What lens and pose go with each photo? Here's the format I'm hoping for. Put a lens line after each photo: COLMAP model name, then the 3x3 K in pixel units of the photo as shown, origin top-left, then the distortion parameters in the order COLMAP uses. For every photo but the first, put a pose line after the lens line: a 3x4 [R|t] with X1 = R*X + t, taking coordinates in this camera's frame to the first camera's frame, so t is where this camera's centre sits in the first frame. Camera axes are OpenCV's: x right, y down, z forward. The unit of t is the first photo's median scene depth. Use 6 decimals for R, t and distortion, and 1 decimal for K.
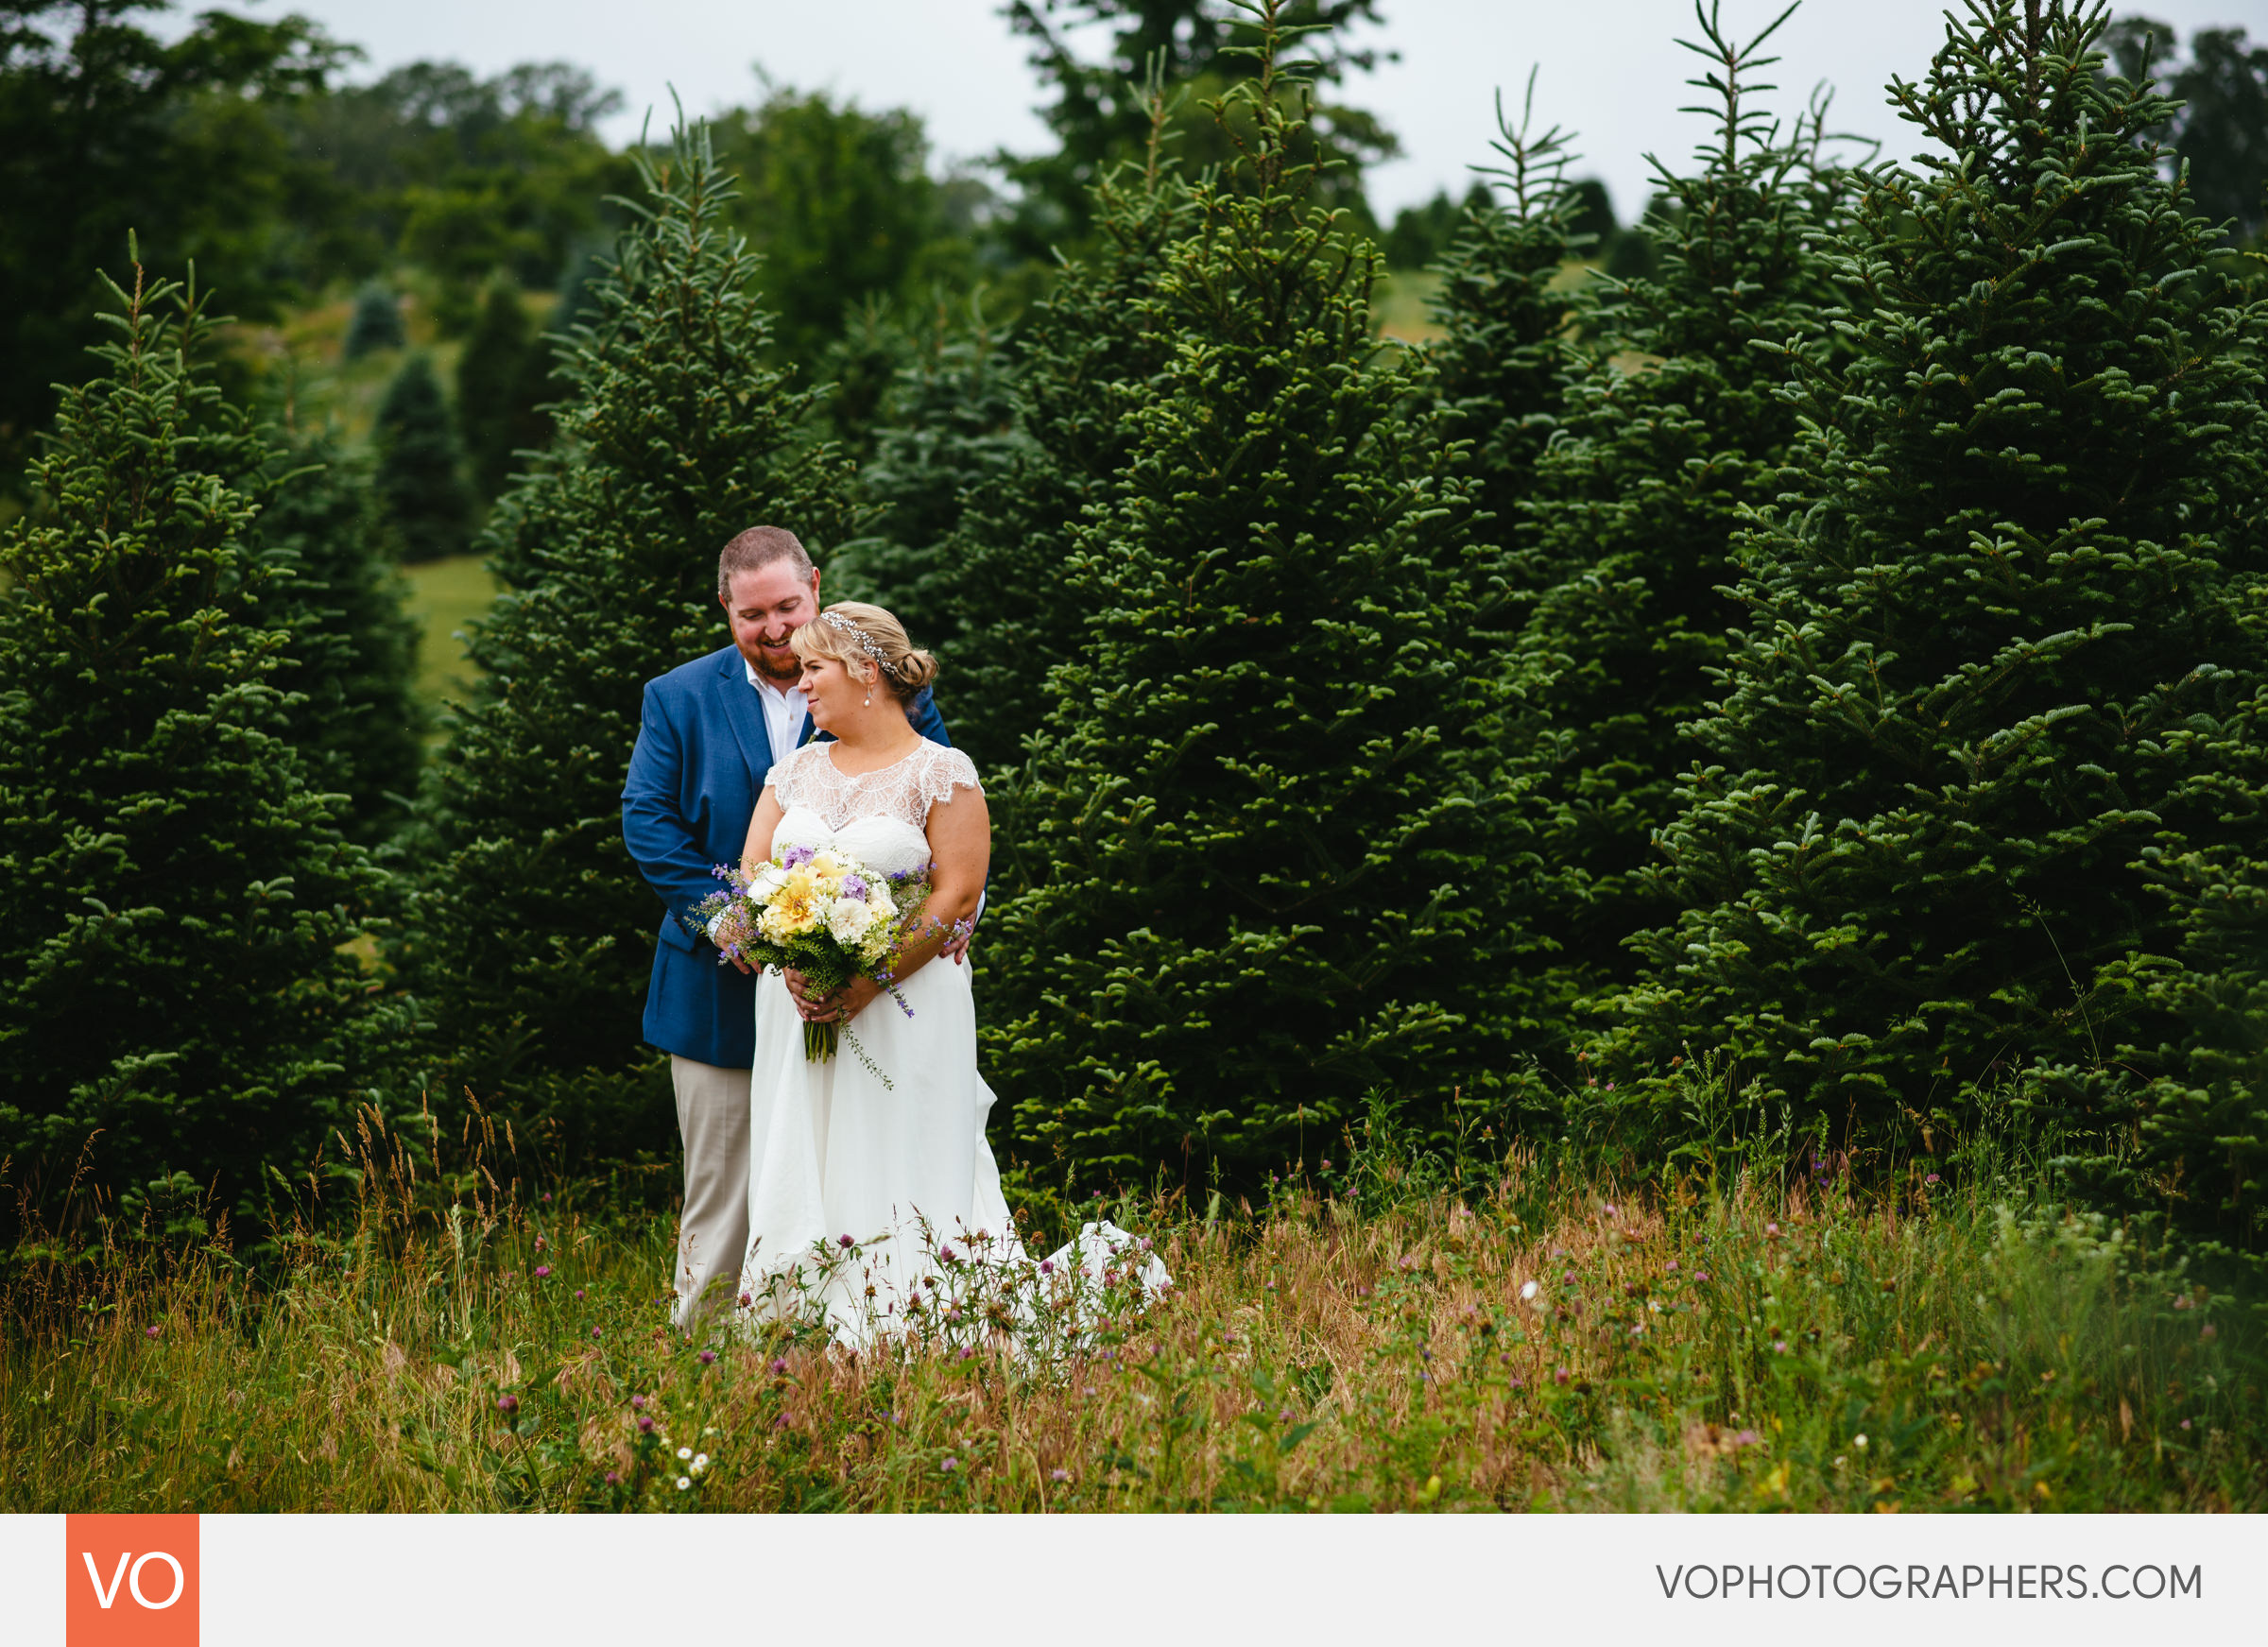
lens RADIAL K [[5782.8, 0, 1138.4], [0, 5782.8, 840.0], [0, 0, 1]] dist [0.020583, 0.000000]
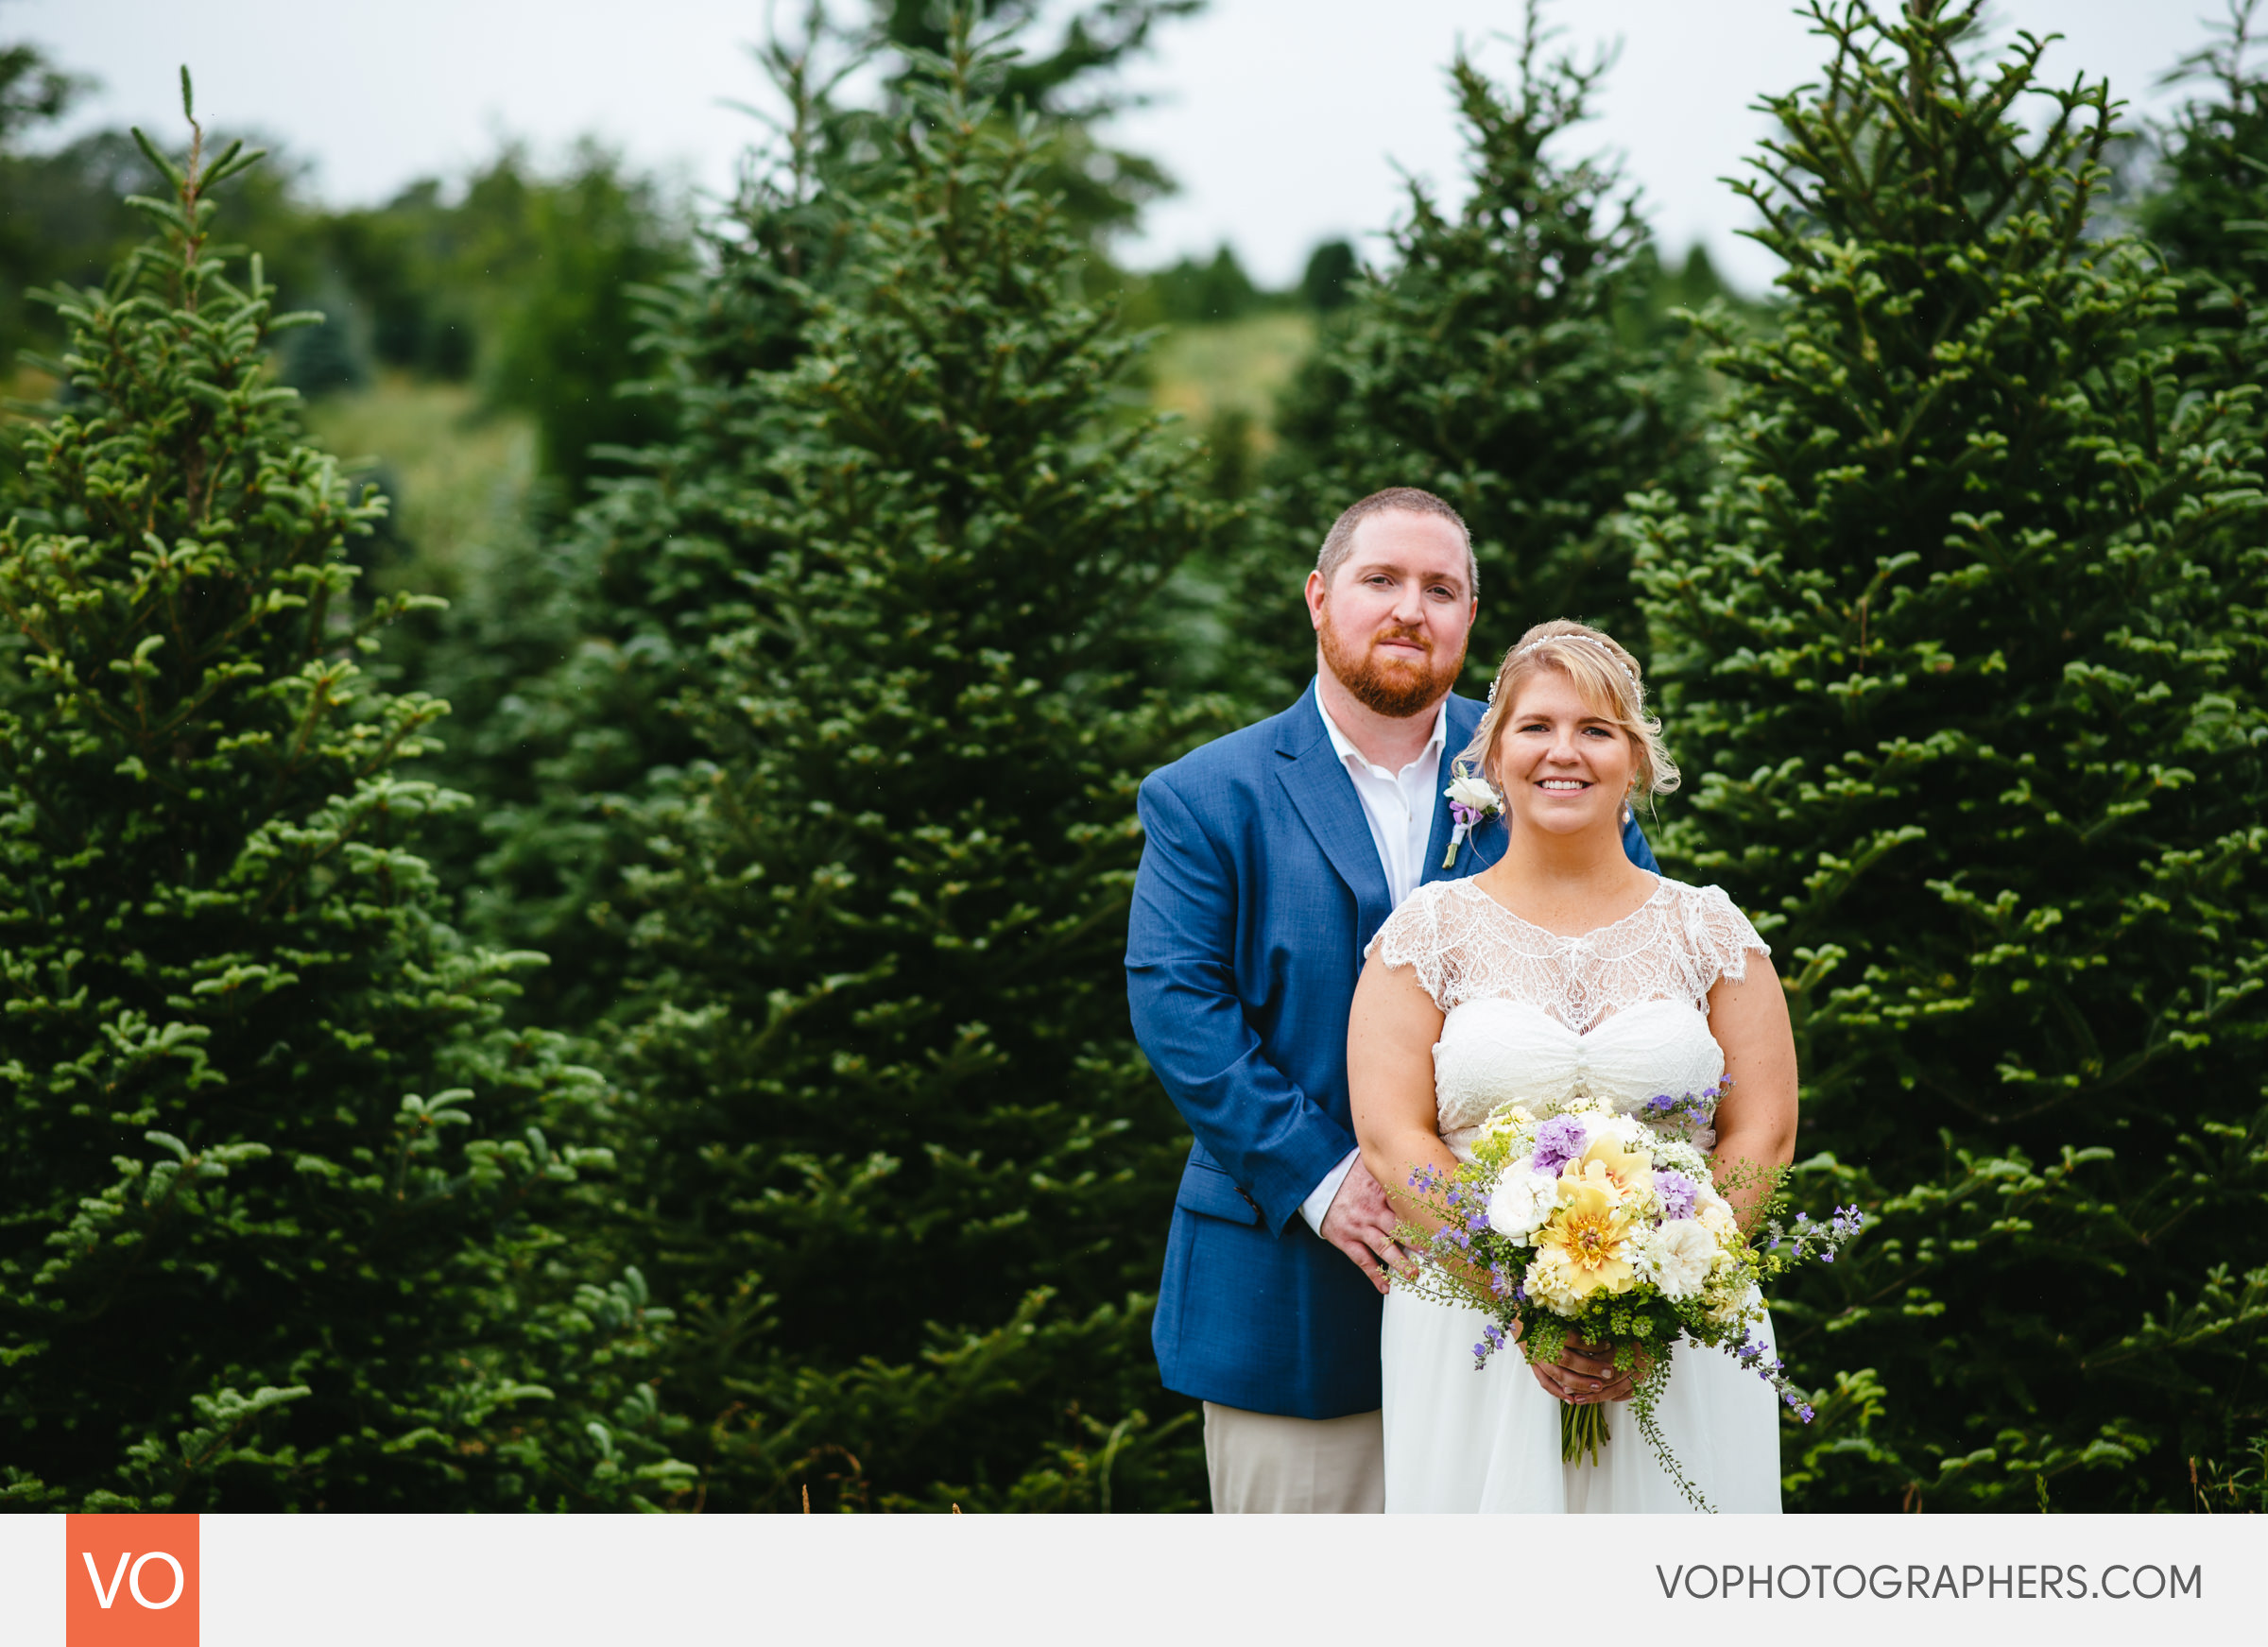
lens RADIAL K [[5782.8, 0, 1130.1], [0, 5782.8, 802.2], [0, 0, 1]] dist [0.020583, 0.000000]
pose [[0.998544, -0.009036, 0.053182, -0.106561], [0.010041, 0.999776, -0.018648, -0.012014], [-0.053002, 0.019154, 0.998411, 0.368517]]
